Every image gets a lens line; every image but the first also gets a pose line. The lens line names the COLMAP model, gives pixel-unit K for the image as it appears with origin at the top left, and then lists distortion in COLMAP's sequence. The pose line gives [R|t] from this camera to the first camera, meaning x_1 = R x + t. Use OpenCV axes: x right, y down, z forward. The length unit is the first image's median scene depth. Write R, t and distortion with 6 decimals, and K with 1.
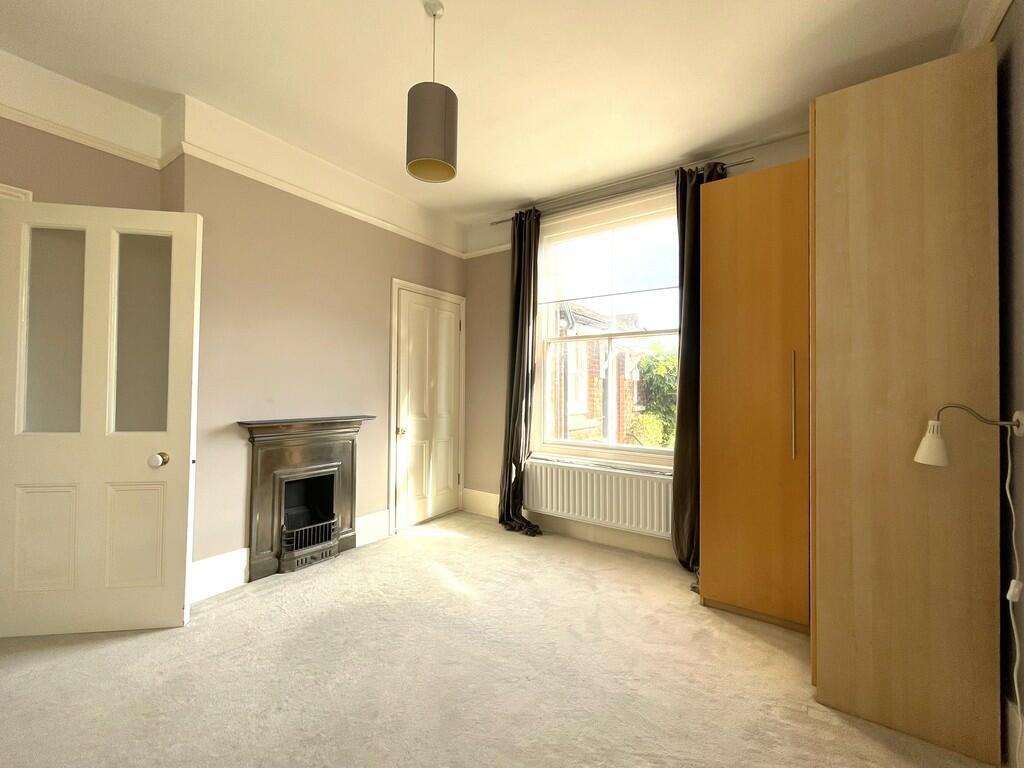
lens RADIAL K [[424.4, 0, 512.0], [0, 424.4, 384.0], [0, 0, 1]] dist [-0.001181, -0.000067]
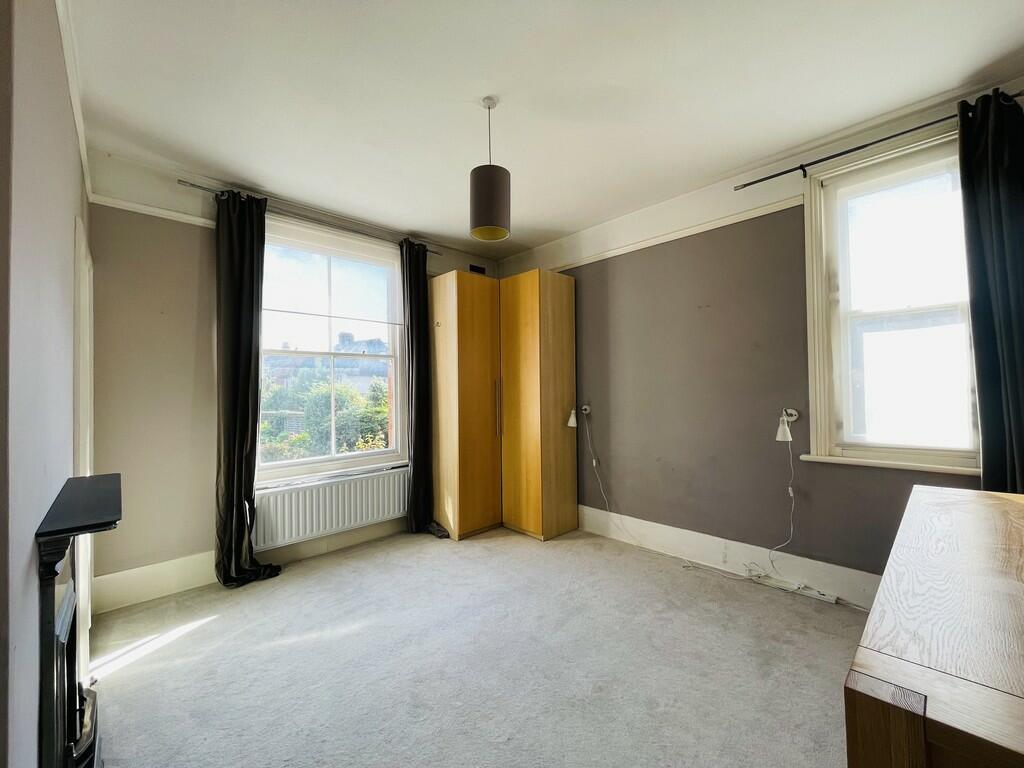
lens RADIAL K [[421.5, 0, 497.0], [0, 421.5, 383.5], [0, 0, 1]] dist [-0.000210, 0.000033]
pose [[0.210532, -0.000839, 0.977587, -0.789233], [0.007660, 0.999970, -0.000791, -0.038812], [-0.977557, 0.007655, 0.210532, 0.410589]]
